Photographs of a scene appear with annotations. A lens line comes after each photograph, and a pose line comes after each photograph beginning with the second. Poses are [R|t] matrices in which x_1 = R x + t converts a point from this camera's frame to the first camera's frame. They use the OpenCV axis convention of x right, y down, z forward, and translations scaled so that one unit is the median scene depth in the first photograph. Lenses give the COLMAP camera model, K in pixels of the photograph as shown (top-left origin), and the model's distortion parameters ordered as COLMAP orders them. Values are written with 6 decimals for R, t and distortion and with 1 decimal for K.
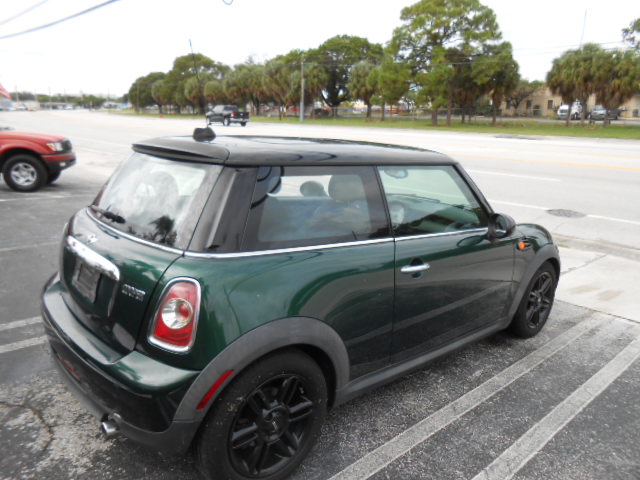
lens RADIAL K [[484.4, 0, 326.0], [0, 484.4, 237.8], [0, 0, 1]] dist [-0.042254, 0.041925]
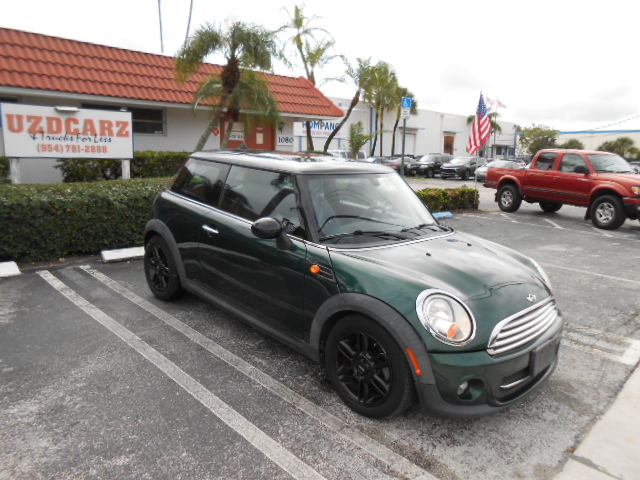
lens RADIAL K [[484.4, 0, 323.3], [0, 484.4, 238.1], [0, 0, 1]] dist [-0.042254, 0.041925]
pose [[0.035359, 0.160237, -0.986445, 1.016993], [-0.274080, 0.950771, 0.144618, -0.137857], [0.961057, 0.265252, 0.077536, 0.727464]]
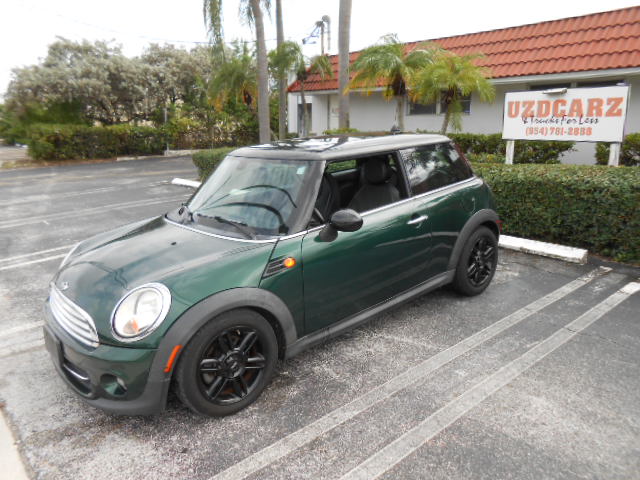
lens RADIAL K [[484.4, 0, 322.0], [0, 484.4, 241.8], [0, 0, 1]] dist [-0.042254, 0.041925]
pose [[-0.999629, -0.015442, 0.022421, -0.008731], [-0.003043, 0.881801, 0.471613, -0.407701], [-0.027053, 0.471370, -0.881521, 1.638482]]
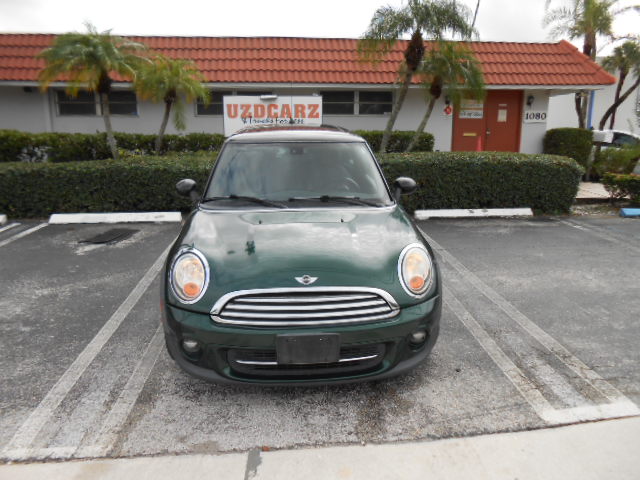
lens RADIAL K [[484.4, 0, 322.2], [0, 484.4, 242.4], [0, 0, 1]] dist [-0.042254, 0.041925]
pose [[-0.617585, 0.161391, -0.769767, 0.807906], [-0.205981, 0.911370, 0.356338, -0.300355], [0.759052, 0.378627, -0.529605, 1.407124]]
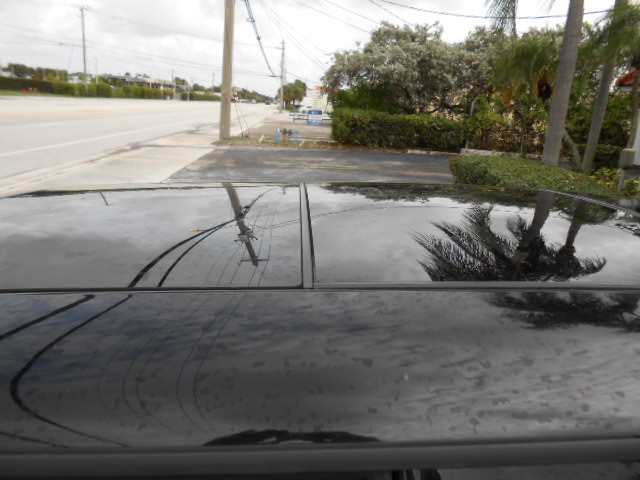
lens RADIAL K [[484.4, 0, 325.1], [0, 484.4, 239.4], [0, 0, 1]] dist [-0.042254, 0.041925]
pose [[-0.764621, -0.237327, 0.599192, -0.158029], [0.078474, 0.888526, 0.452065, -0.226971], [-0.639685, 0.392680, -0.660762, 0.837879]]
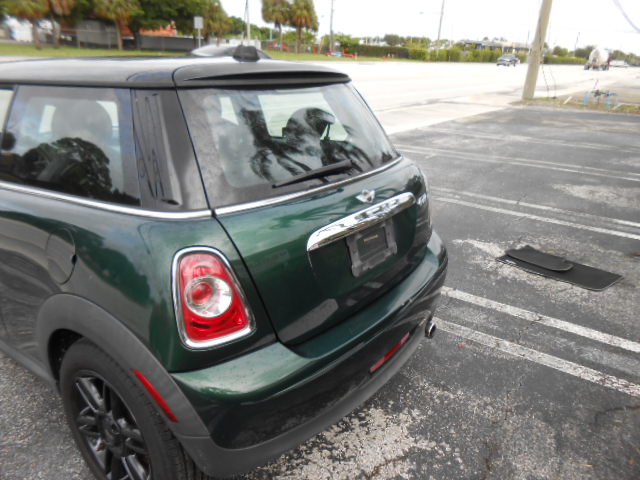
lens RADIAL K [[484.4, 0, 316.9], [0, 484.4, 238.0], [0, 0, 1]] dist [-0.042254, 0.041925]
pose [[-0.180413, -0.379626, 0.907378, -0.621984], [0.199148, 0.889311, 0.411664, -0.142560], [-0.963219, 0.254972, -0.084841, 0.597069]]
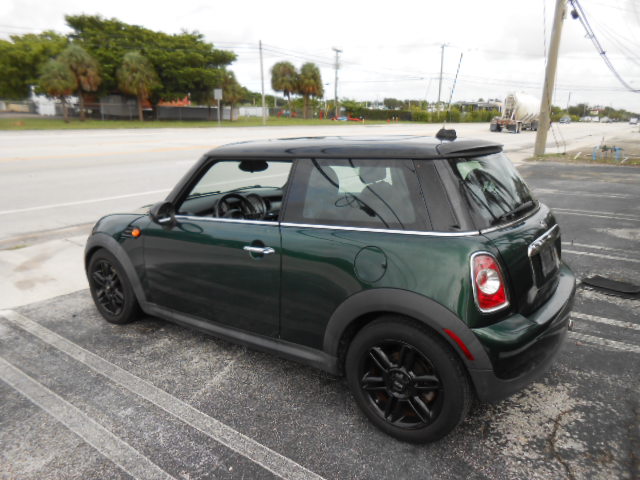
lens RADIAL K [[484.4, 0, 319.7], [0, 484.4, 240.4], [0, 0, 1]] dist [-0.042254, 0.041925]
pose [[-0.185248, -0.265351, 0.946188, -0.778194], [0.225663, 0.925636, 0.303769, -0.229601], [-0.956431, 0.269792, -0.111593, 0.857350]]
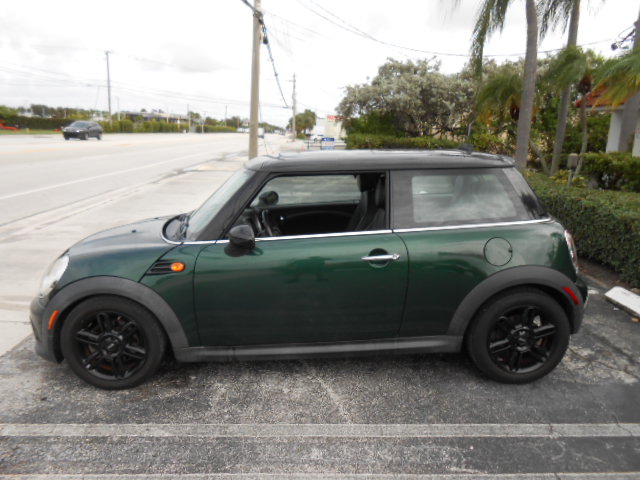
lens RADIAL K [[484.4, 0, 322.3], [0, 484.4, 239.6], [0, 0, 1]] dist [-0.042254, 0.041925]
pose [[-0.750652, -0.182146, 0.635094, -0.523092], [0.117354, 0.909205, 0.399468, -0.345575], [-0.650192, 0.374392, -0.661121, 1.361039]]
